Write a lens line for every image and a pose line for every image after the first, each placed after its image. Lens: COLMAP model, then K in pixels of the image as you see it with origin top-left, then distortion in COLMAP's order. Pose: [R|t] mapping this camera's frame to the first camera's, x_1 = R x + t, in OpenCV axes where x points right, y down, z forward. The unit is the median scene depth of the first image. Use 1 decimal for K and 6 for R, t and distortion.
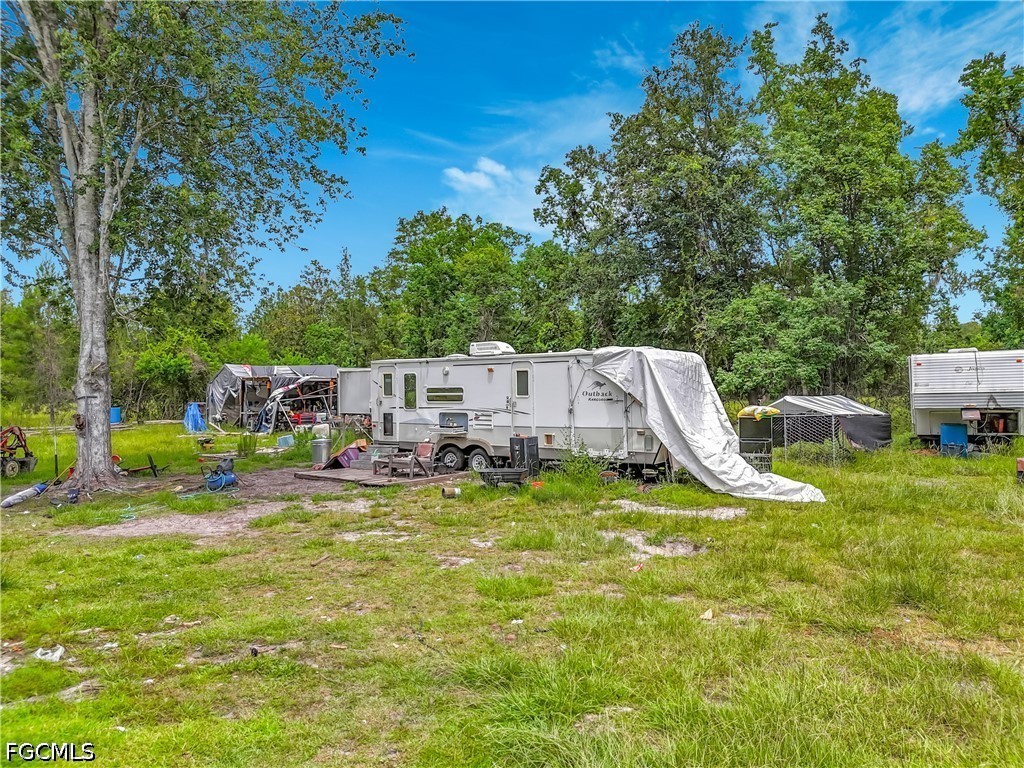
lens RADIAL K [[754.9, 0, 513.0], [0, 754.9, 382.3], [0, 0, 1]] dist [0.059425, -0.048998]
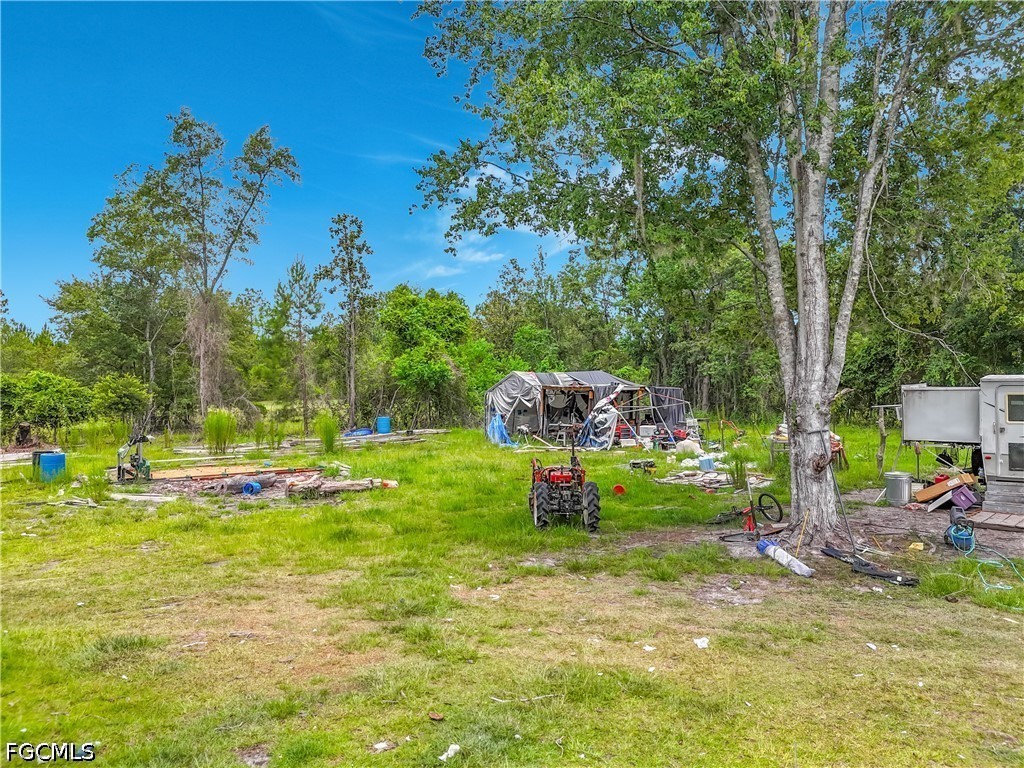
lens RADIAL K [[754.9, 0, 513.0], [0, 754.9, 382.3], [0, 0, 1]] dist [0.059425, -0.048998]
pose [[0.998333, 0.000506, -0.057708, -0.636225], [-0.000308, 0.999994, 0.003434, -0.026123], [0.057709, -0.003411, 0.998328, 0.143546]]
